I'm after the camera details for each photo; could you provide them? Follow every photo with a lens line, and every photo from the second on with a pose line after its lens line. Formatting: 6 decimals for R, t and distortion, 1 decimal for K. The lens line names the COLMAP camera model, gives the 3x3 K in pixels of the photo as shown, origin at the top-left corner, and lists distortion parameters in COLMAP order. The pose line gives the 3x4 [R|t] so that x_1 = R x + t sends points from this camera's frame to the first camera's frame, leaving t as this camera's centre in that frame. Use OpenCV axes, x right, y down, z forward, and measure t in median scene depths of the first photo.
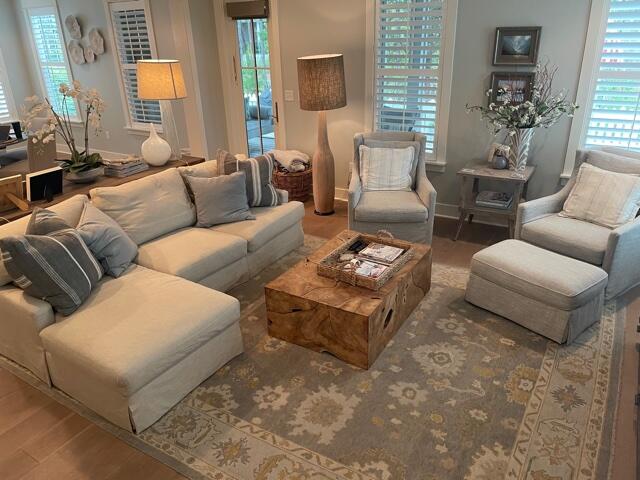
lens RADIAL K [[472.0, 0, 315.5], [0, 472.0, 242.2], [0, 0, 1]] dist [0.055653, -0.051934]
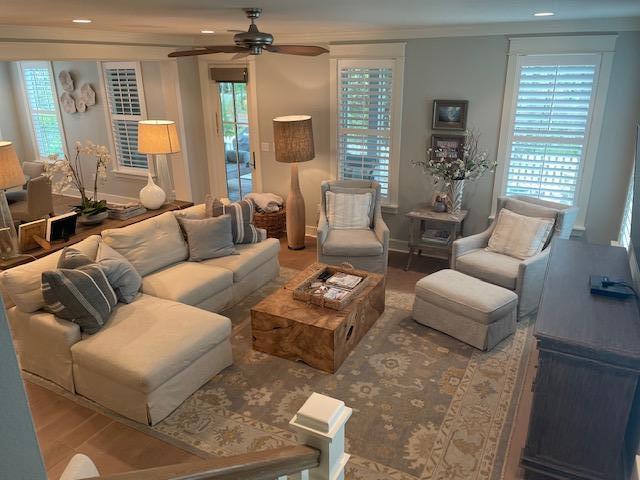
lens RADIAL K [[472.0, 0, 323.9], [0, 472.0, 239.9], [0, 0, 1]] dist [0.055653, -0.051934]
pose [[0.996426, -0.003737, 0.084392, -0.017918], [0.009965, 0.997246, -0.073489, 0.005444], [-0.083885, 0.074067, 0.993719, -0.234287]]
